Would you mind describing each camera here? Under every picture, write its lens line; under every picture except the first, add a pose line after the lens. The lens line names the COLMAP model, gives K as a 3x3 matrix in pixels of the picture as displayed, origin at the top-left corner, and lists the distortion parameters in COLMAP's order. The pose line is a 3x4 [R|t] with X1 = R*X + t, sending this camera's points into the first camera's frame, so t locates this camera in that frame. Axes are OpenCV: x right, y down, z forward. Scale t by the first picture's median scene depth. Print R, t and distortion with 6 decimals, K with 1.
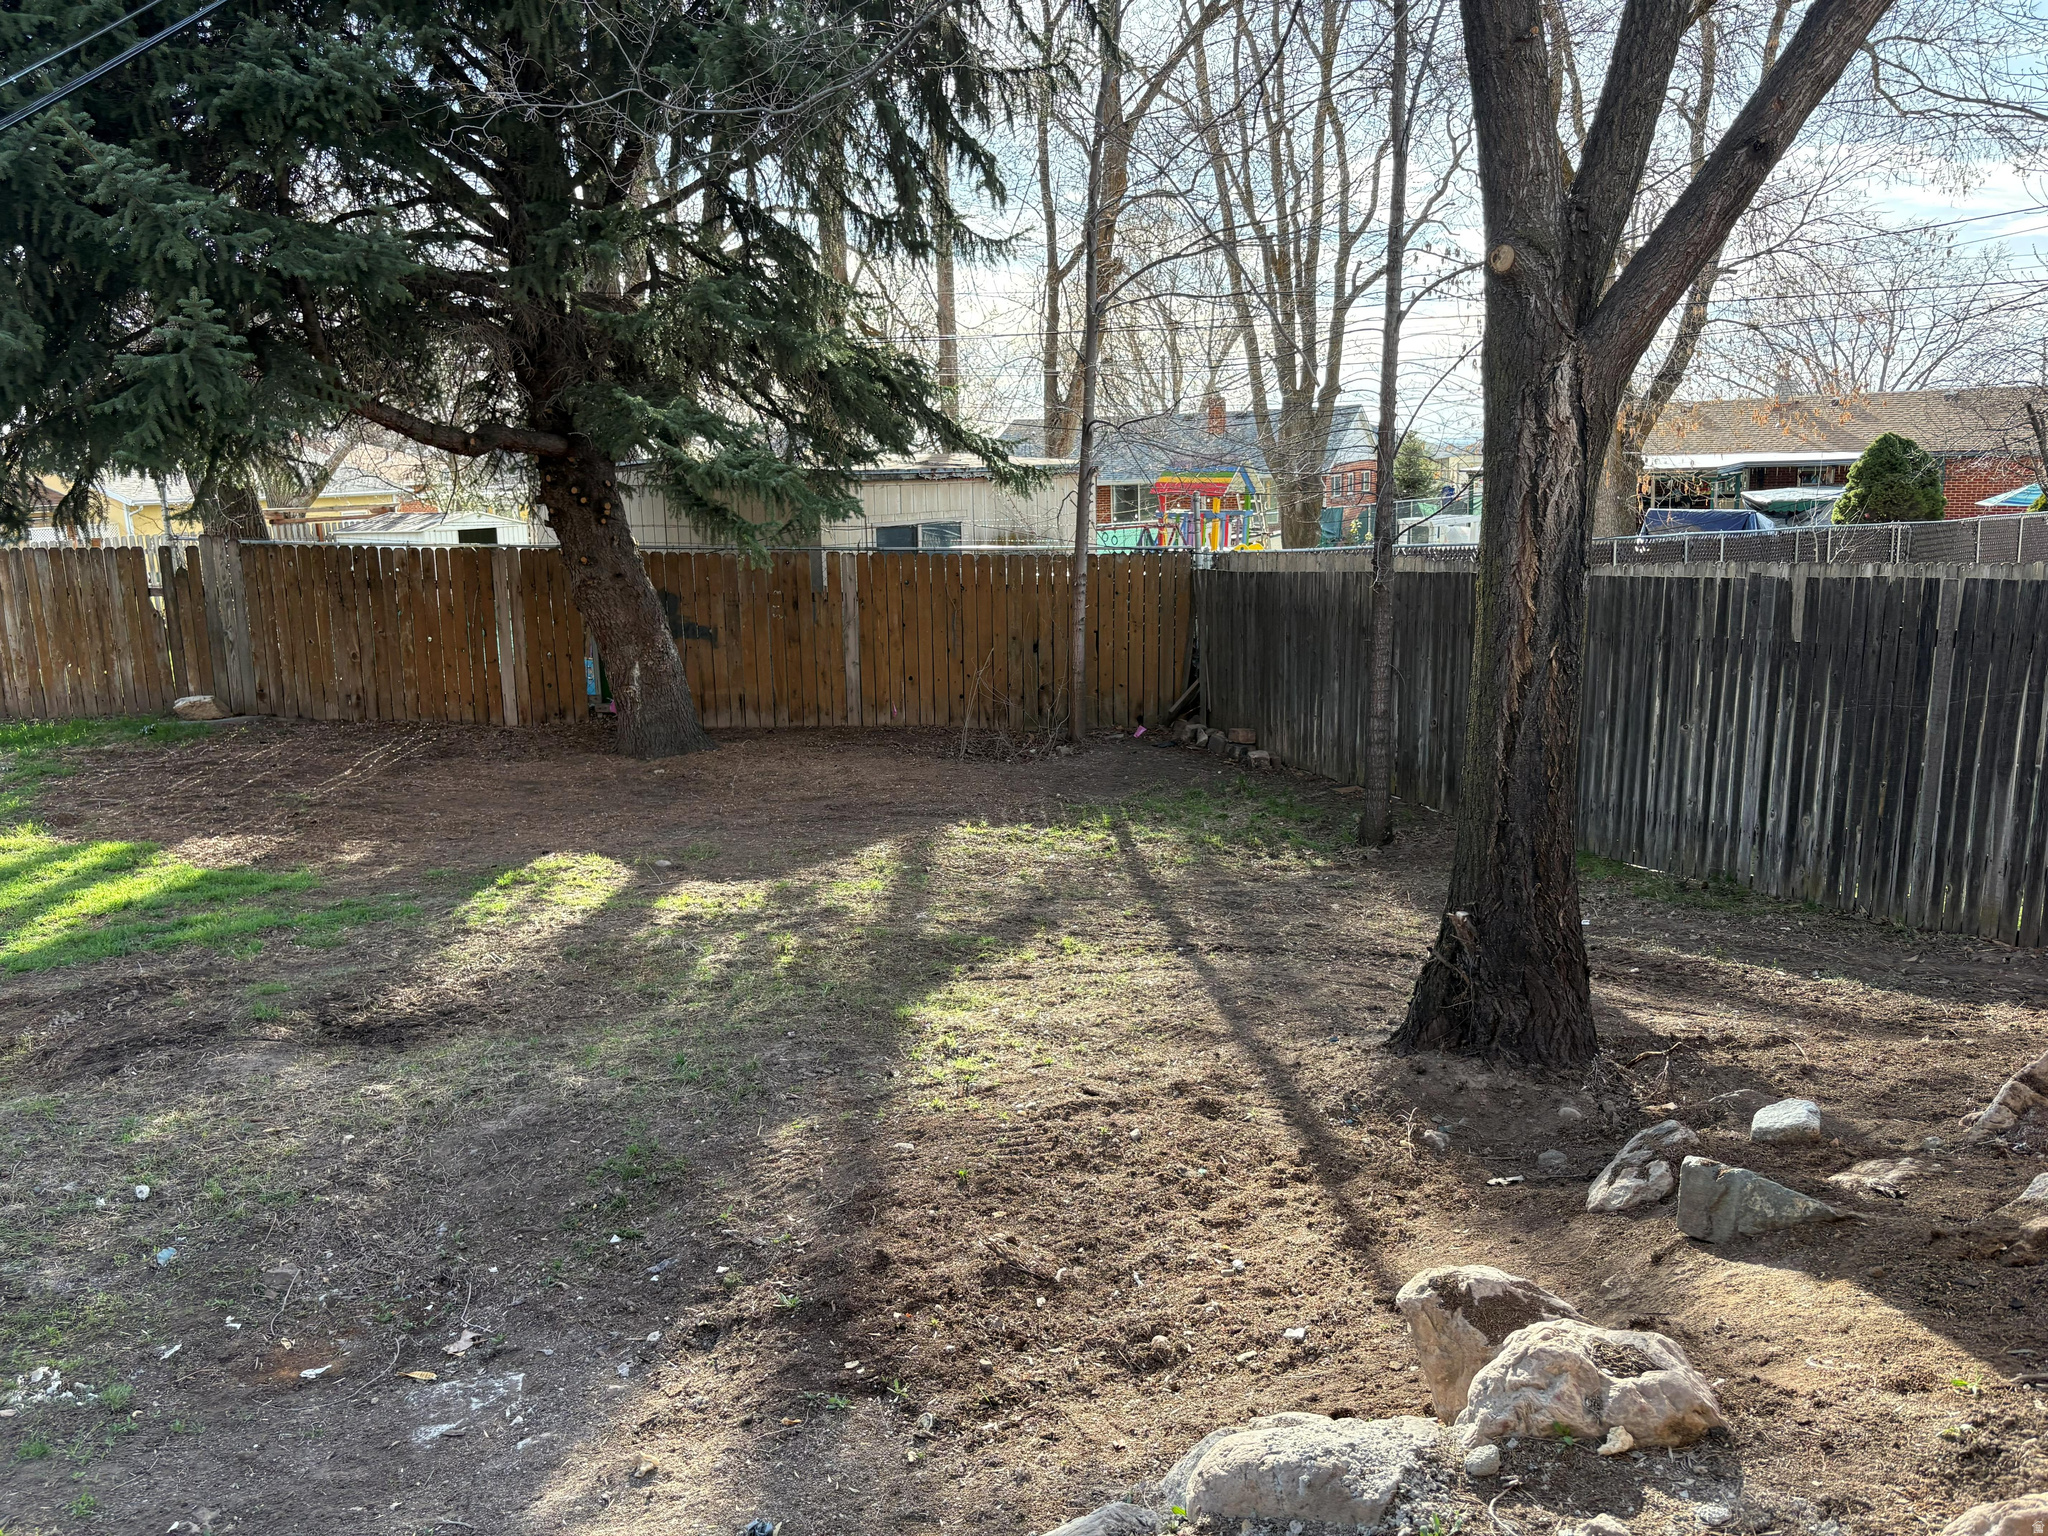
lens RADIAL K [[1550.4, 0, 1025.7], [0, 1550.4, 772.2], [0, 0, 1]] dist [0.044340, -0.056826]
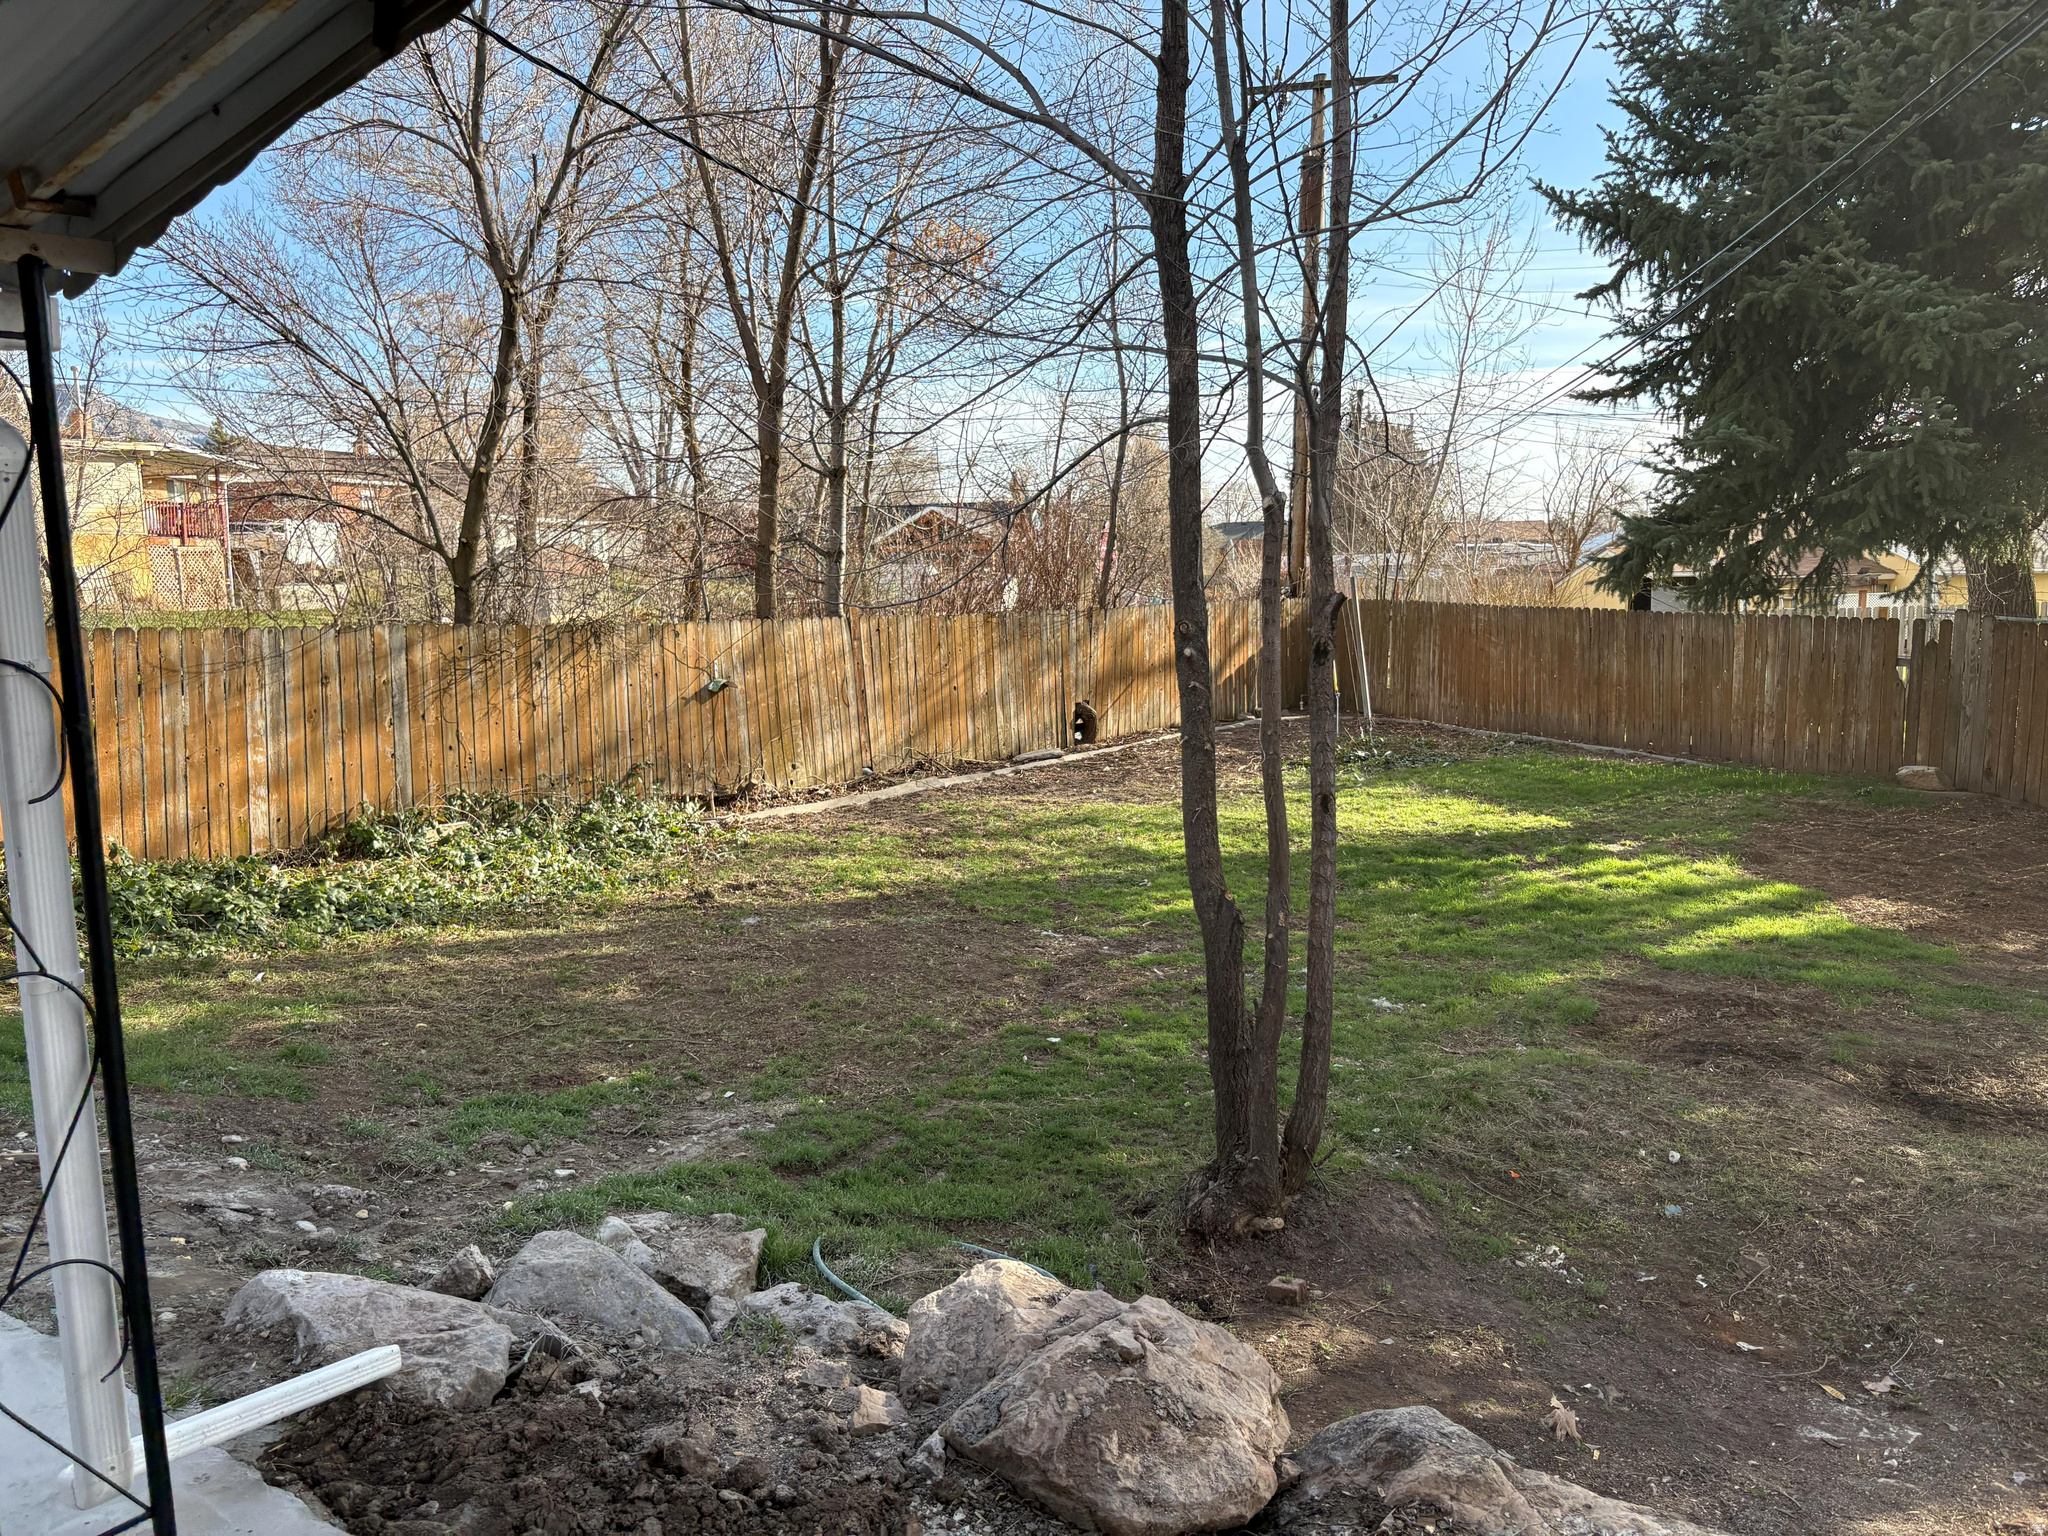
lens RADIAL K [[1550.4, 0, 1024.9], [0, 1550.4, 769.4], [0, 0, 1]] dist [0.044340, -0.056826]
pose [[0.501271, 0.129891, -0.855486, 0.114730], [-0.167497, 0.984535, 0.051340, -0.002157], [0.848924, 0.117556, 0.515275, -0.051426]]
